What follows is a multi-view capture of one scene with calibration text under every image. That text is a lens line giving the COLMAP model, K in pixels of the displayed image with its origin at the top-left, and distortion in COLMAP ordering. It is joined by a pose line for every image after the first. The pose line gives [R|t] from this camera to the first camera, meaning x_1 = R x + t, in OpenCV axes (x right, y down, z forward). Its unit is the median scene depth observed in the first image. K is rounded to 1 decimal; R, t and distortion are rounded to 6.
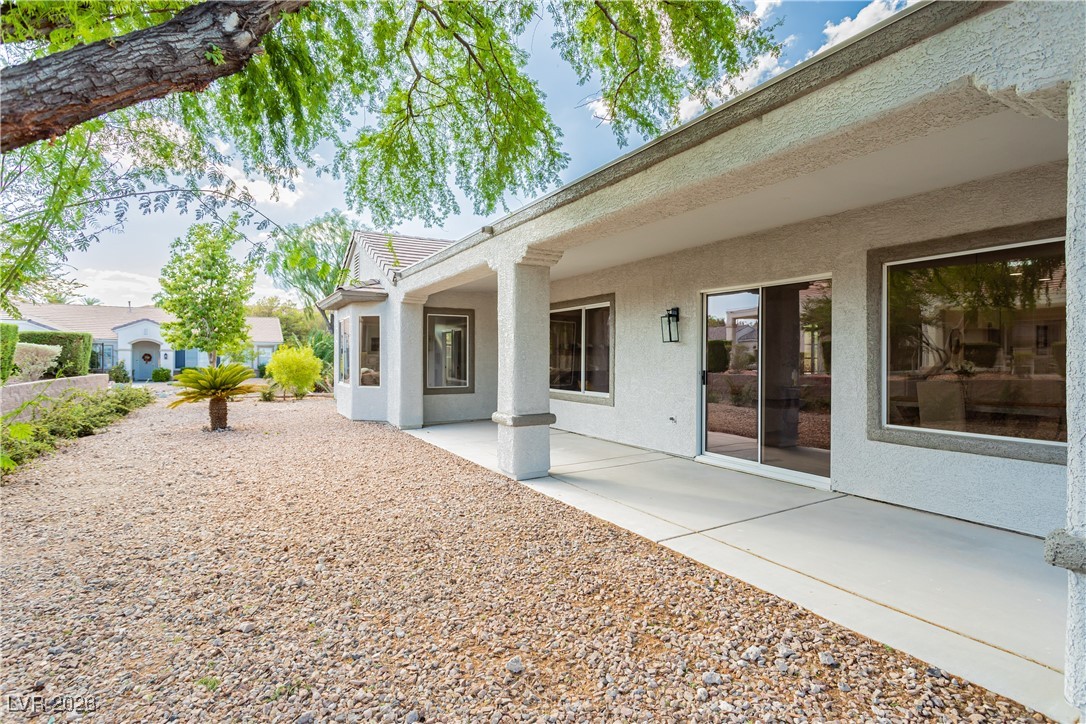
lens RADIAL K [[544.1, 0, 543.0], [0, 544.1, 362.0], [0, 0, 1]] dist [-0.001568, 0.000821]
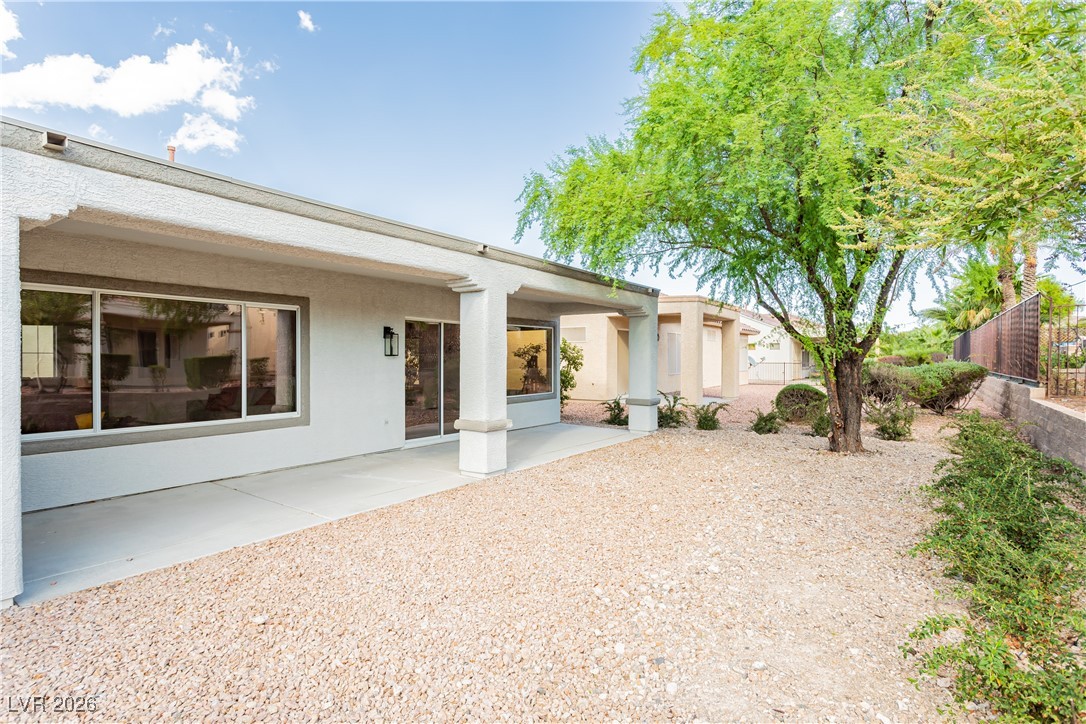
lens RADIAL K [[544.1, 0, 543.0], [0, 544.1, 362.0], [0, 0, 1]] dist [-0.001568, 0.000821]
pose [[-0.433354, 0.004801, 0.901211, -1.047983], [0.020200, 0.999786, 0.004388, -0.021212], [-0.900997, 0.020106, -0.433359, 1.294500]]
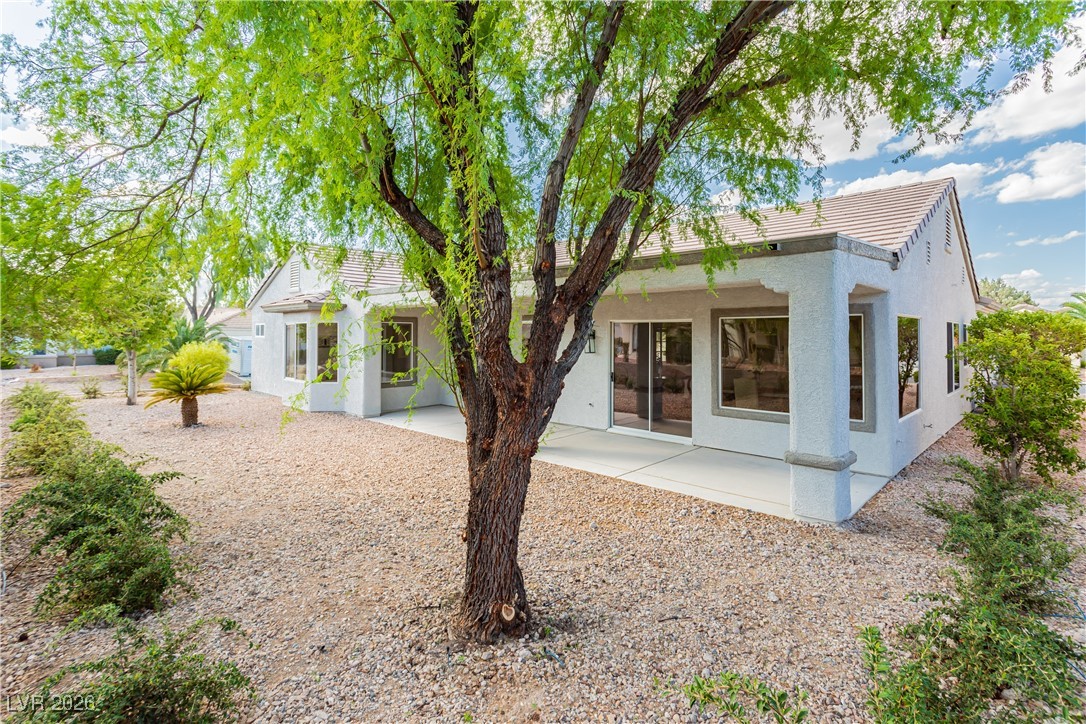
lens RADIAL K [[530.8, 0, 543.5], [0, 530.8, 332.8], [0, 0, 1]] dist [-0.000650, 0.000125]
pose [[0.961399, -0.000553, 0.275158, -0.302116], [0.003225, 0.999952, -0.009257, -0.082419], [-0.275140, 0.009787, 0.961354, -0.384625]]
